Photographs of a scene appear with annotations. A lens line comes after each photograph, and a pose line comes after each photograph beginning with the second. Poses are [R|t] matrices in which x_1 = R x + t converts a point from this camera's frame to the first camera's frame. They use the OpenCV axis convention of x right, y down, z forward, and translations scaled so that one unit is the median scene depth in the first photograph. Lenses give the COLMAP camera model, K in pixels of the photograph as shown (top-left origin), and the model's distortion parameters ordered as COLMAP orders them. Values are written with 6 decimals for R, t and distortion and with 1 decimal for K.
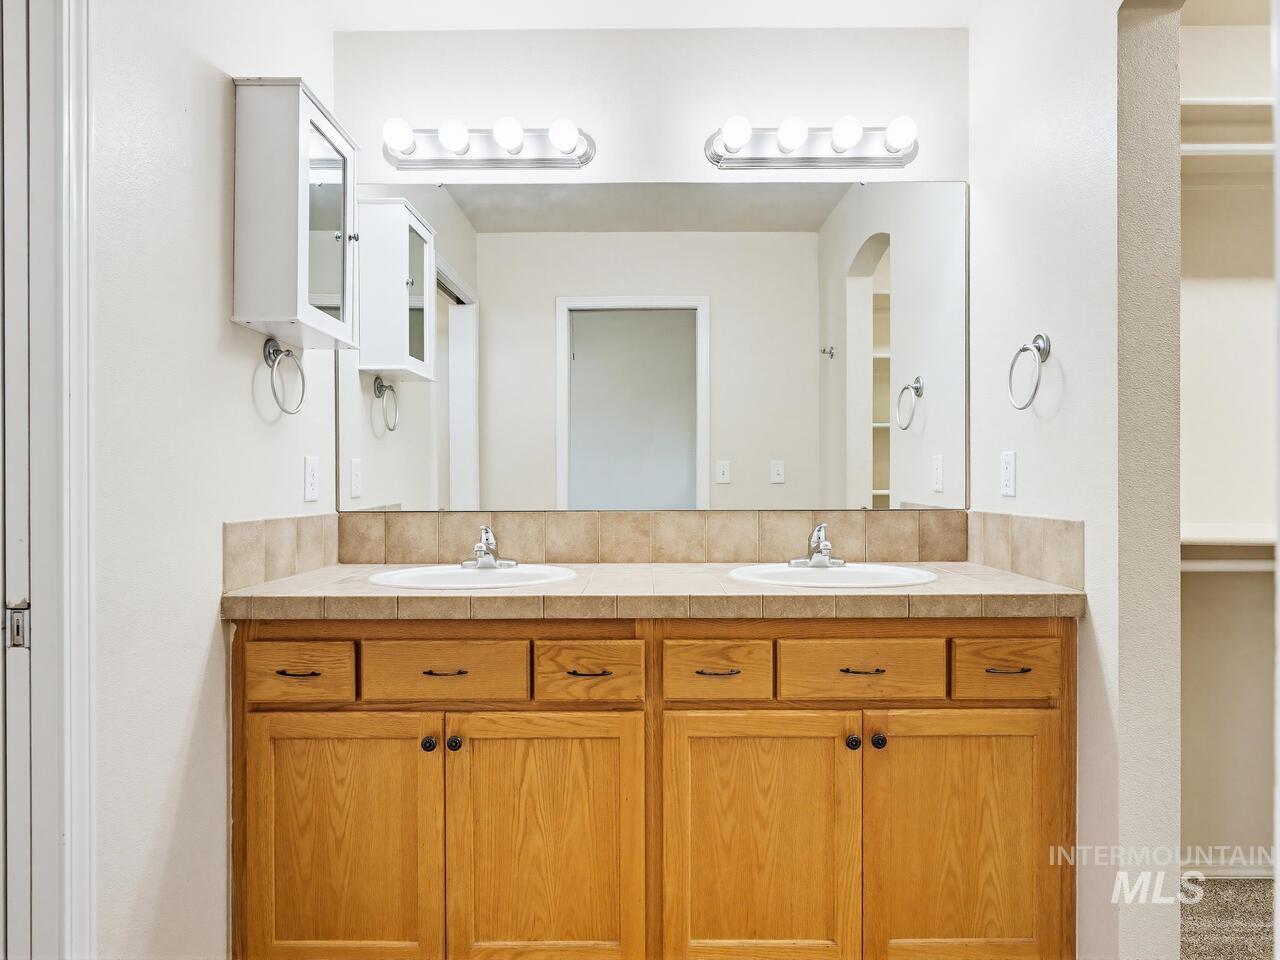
lens RADIAL K [[740.6, 0, 650.9], [0, 740.6, 469.5], [0, 0, 1]] dist [0.001133, -0.000759]
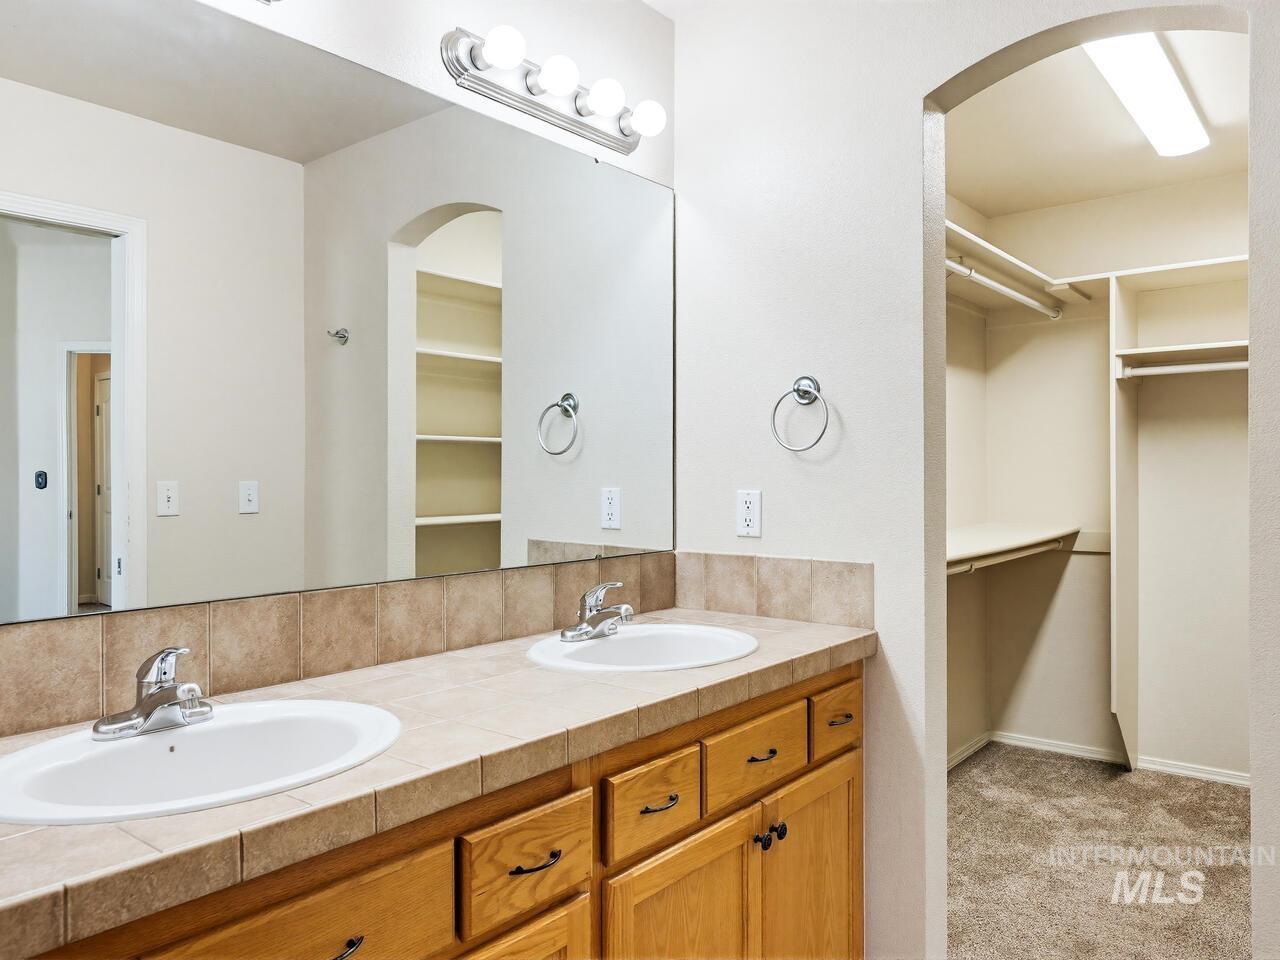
lens RADIAL K [[897.5, 0, 662.4], [0, 897.5, 475.3], [0, 0, 1]] dist [0.001937, -0.006792]
pose [[0.633326, 0.002820, 0.773880, -0.594544], [-0.008527, 0.999958, 0.003335, -0.057108], [-0.773838, -0.008711, 0.633323, 0.426559]]
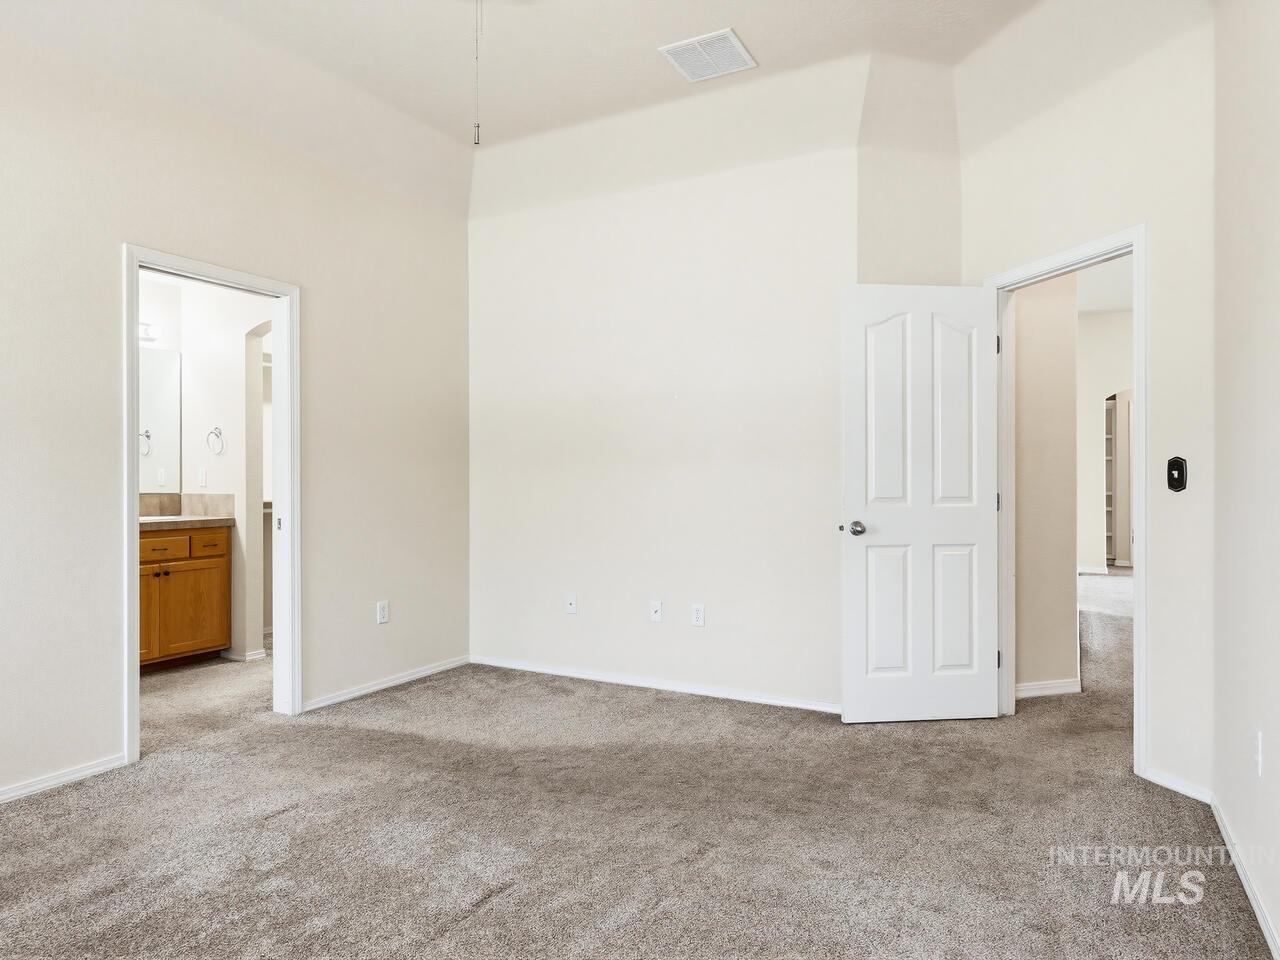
lens RADIAL K [[798.1, 0, 638.2], [0, 798.1, 478.0], [0, 0, 1]] dist [0.001344, 0.000525]
pose [[0.492350, -0.004430, 0.870386, -1.427059], [-0.003204, 0.999971, 0.006902, -0.022201], [-0.870391, -0.006187, 0.492321, -2.020724]]
